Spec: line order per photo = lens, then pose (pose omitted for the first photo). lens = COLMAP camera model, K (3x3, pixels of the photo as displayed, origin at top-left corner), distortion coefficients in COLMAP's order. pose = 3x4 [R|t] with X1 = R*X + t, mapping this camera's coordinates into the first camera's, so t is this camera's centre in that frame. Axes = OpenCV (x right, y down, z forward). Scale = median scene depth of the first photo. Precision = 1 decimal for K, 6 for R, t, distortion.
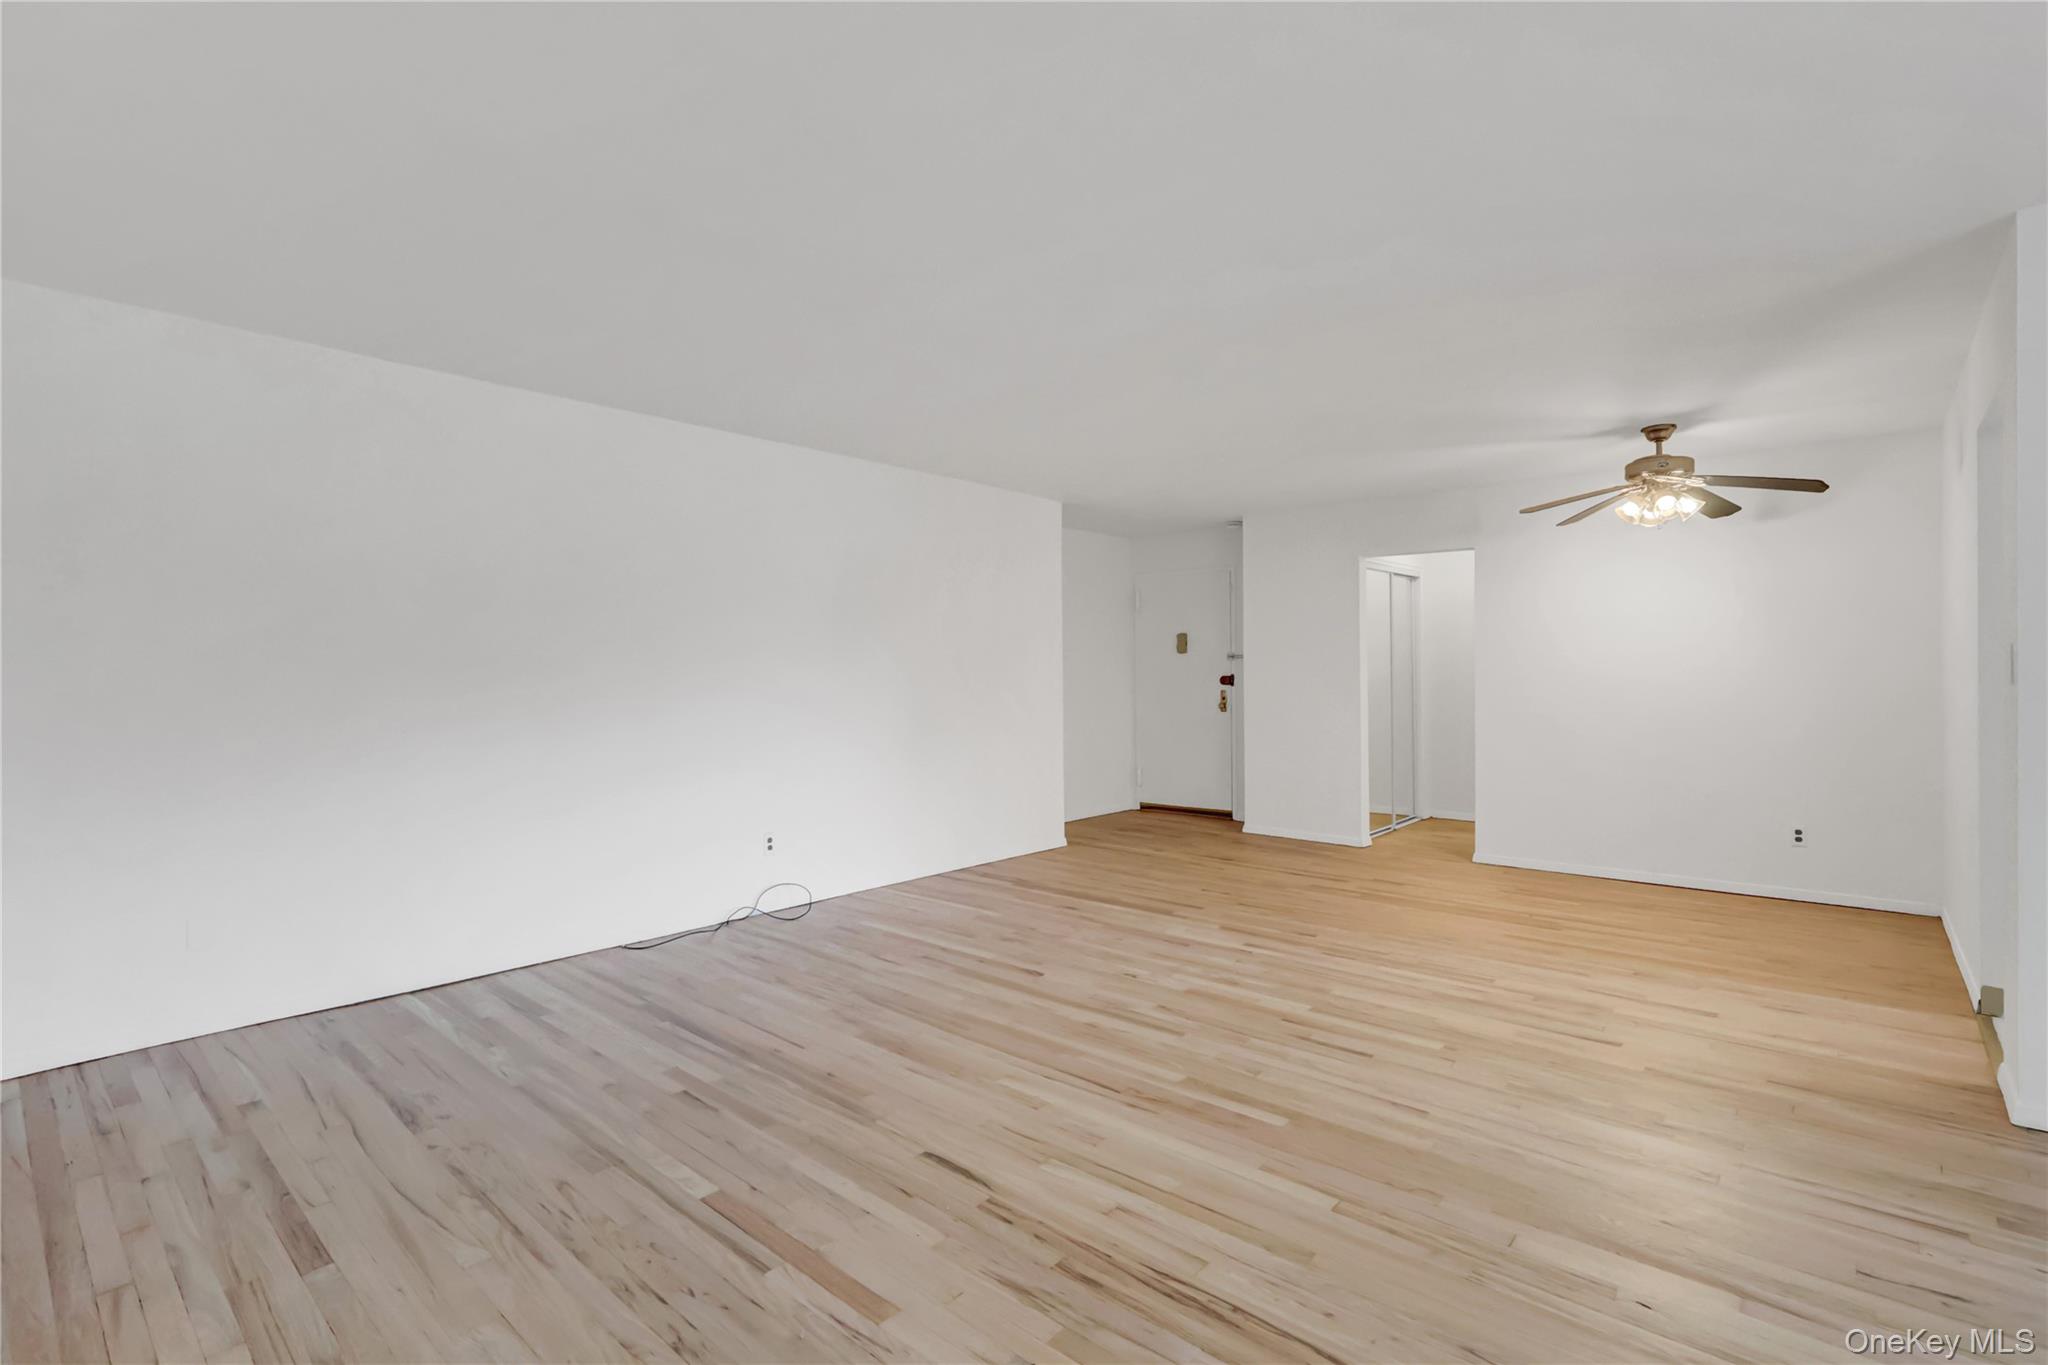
lens RADIAL K [[950.2, 0, 1029.4], [0, 950.2, 689.8], [0, 0, 1]] dist [0.000134, -0.000629]
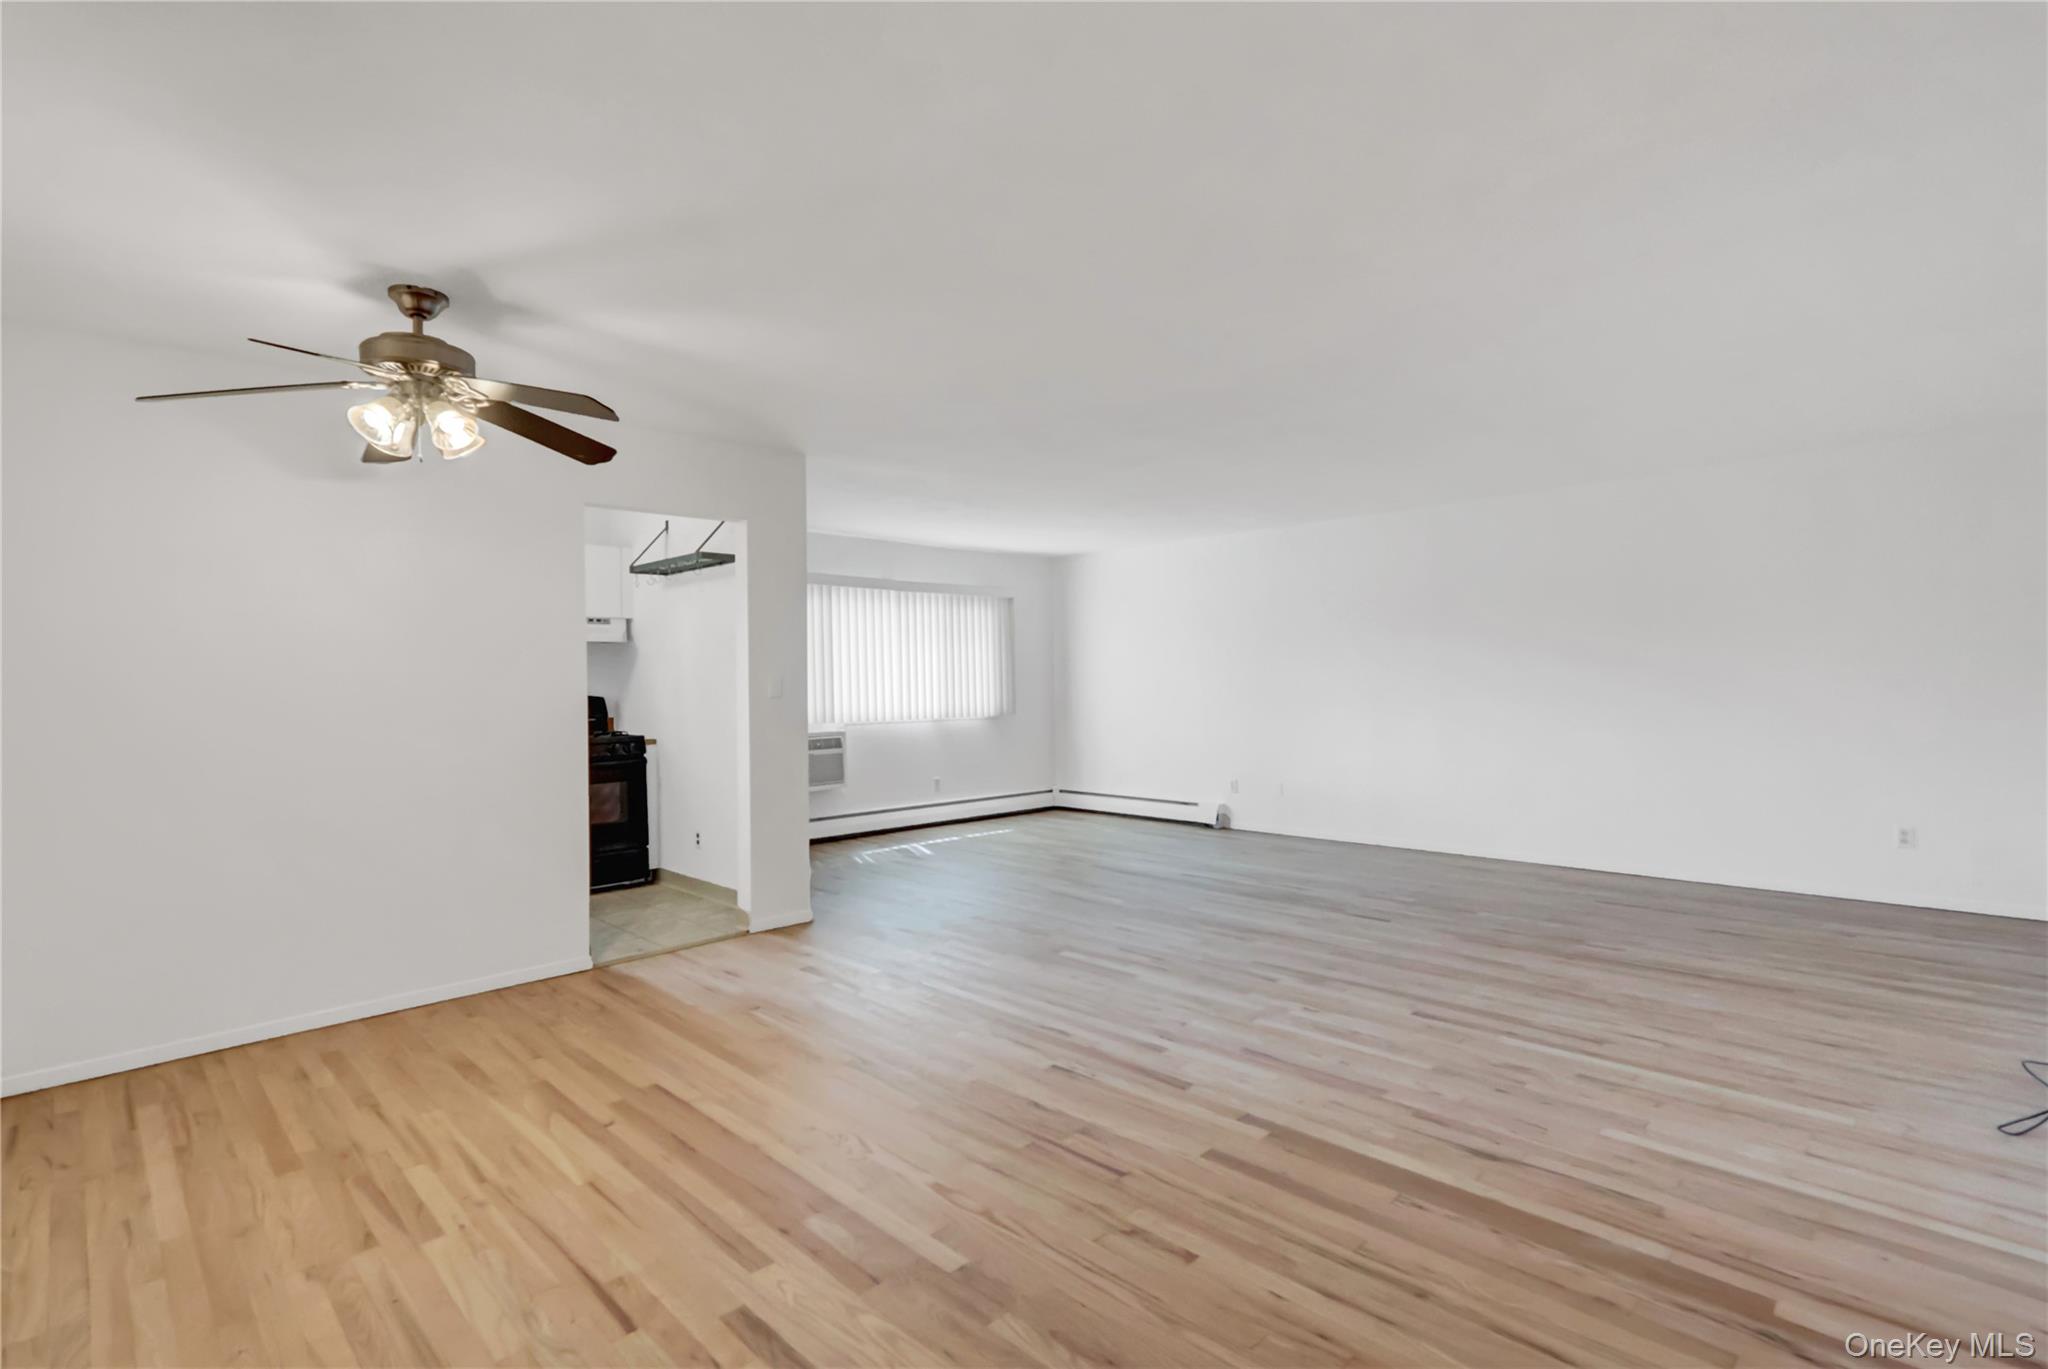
lens RADIAL K [[959.5, 0, 1025.4], [0, 959.5, 676.5], [0, 0, 1]] dist [-0.001804, -0.000134]
pose [[-0.996841, 0.025430, 0.075245, 0.321820], [0.025635, 0.999670, 0.001758, -0.026830], [-0.075176, 0.003681, -0.997164, 2.066985]]
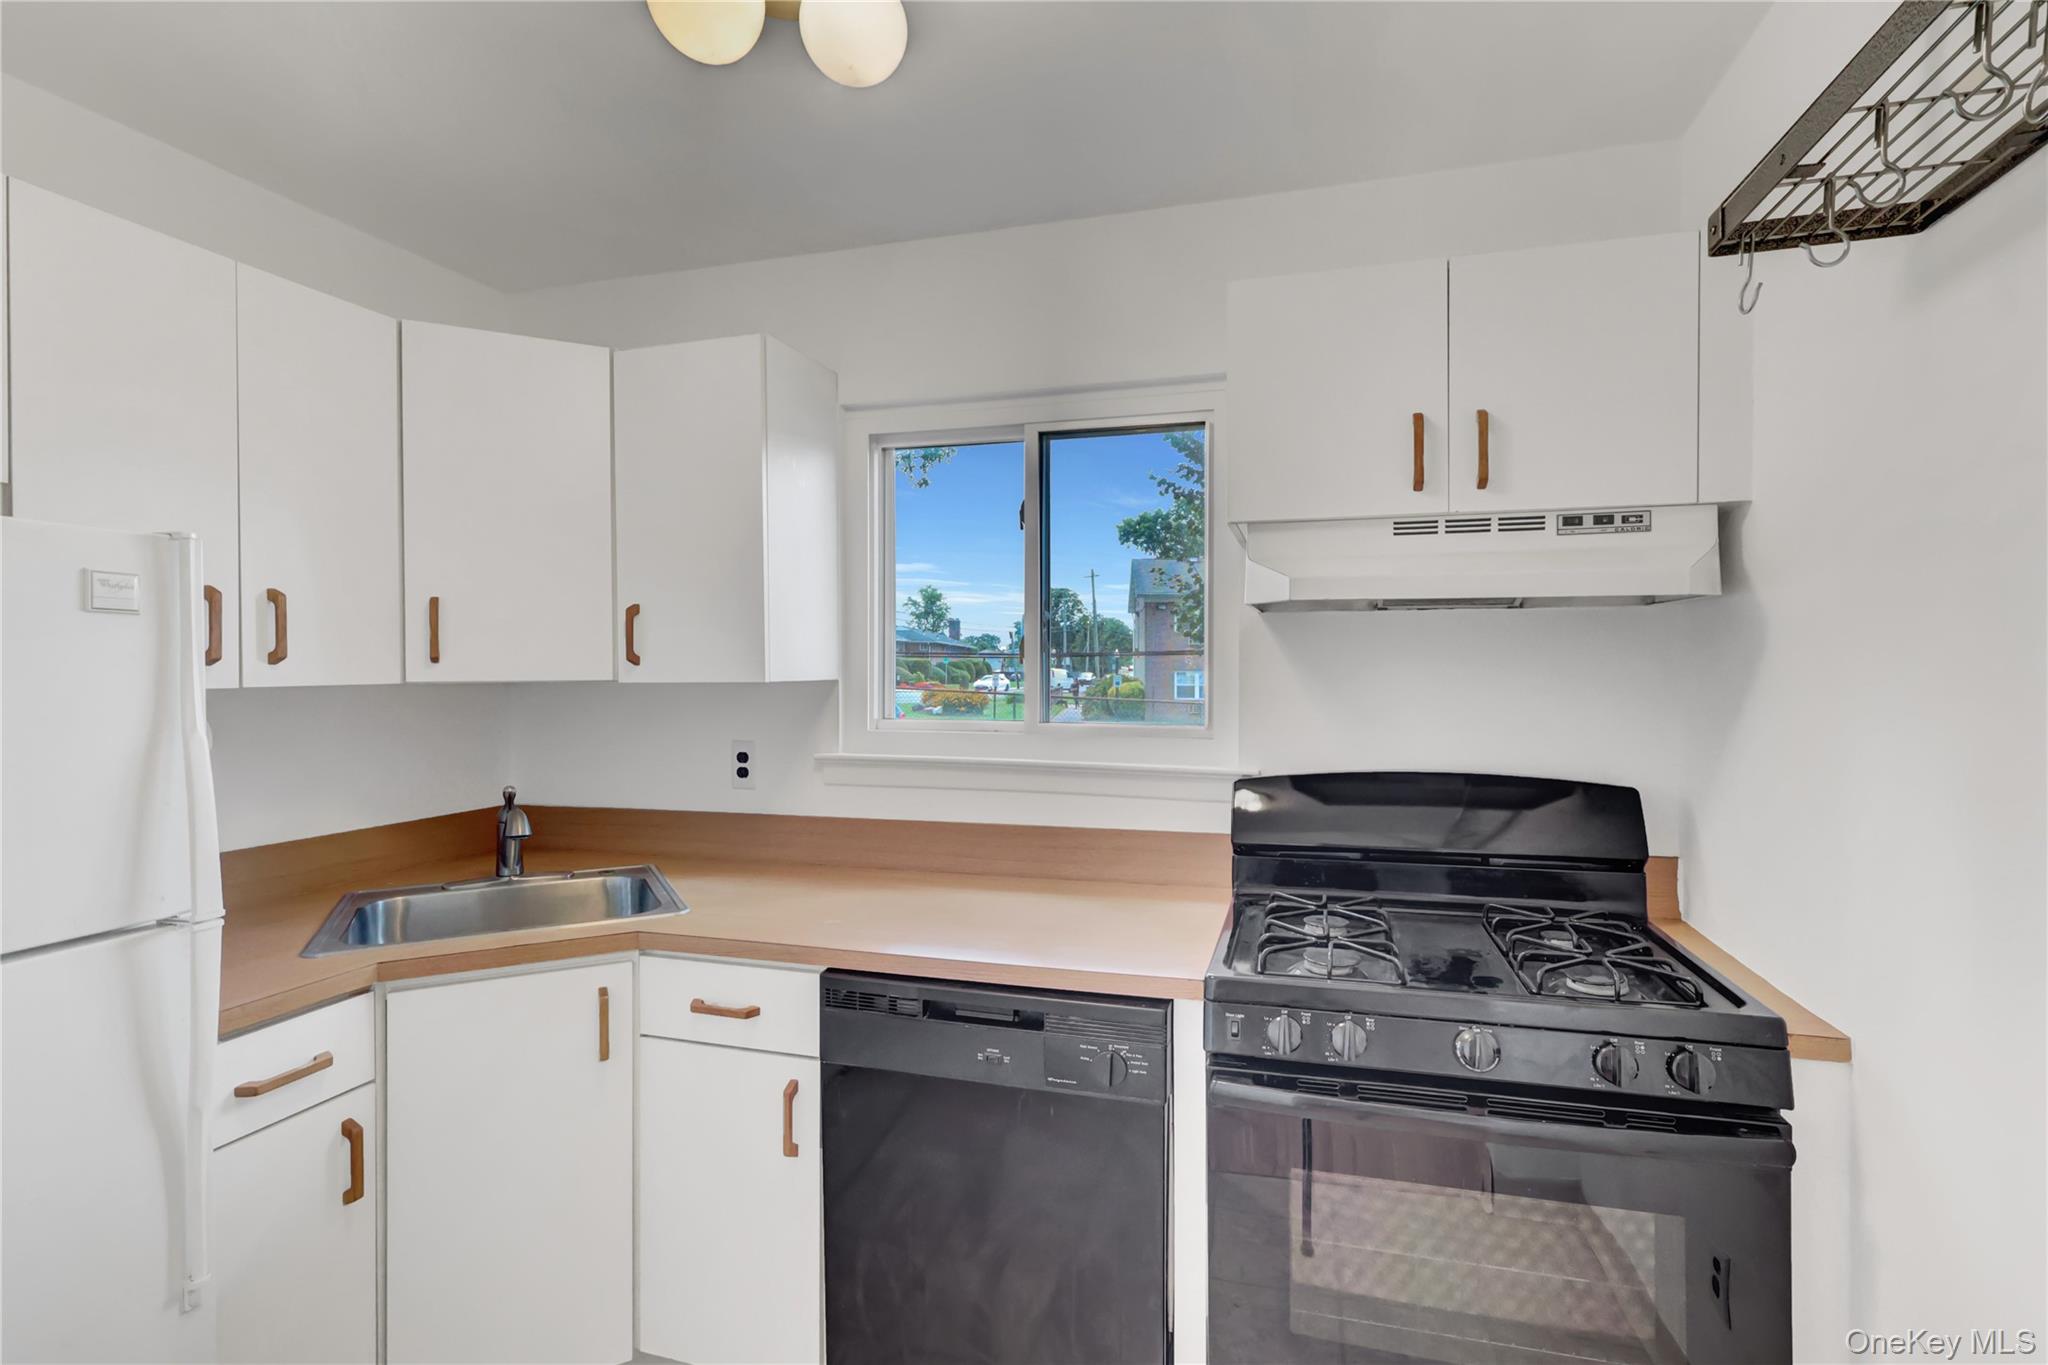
lens RADIAL K [[997.8, 0, 1027.0], [0, 997.8, 675.9], [0, 0, 1]] dist [-0.000337, -0.000448]
pose [[-0.425253, 0.004777, 0.905062, 0.881163], [0.017439, 0.999844, 0.002917, -0.072567], [-0.904907, 0.017024, -0.425270, 0.890469]]
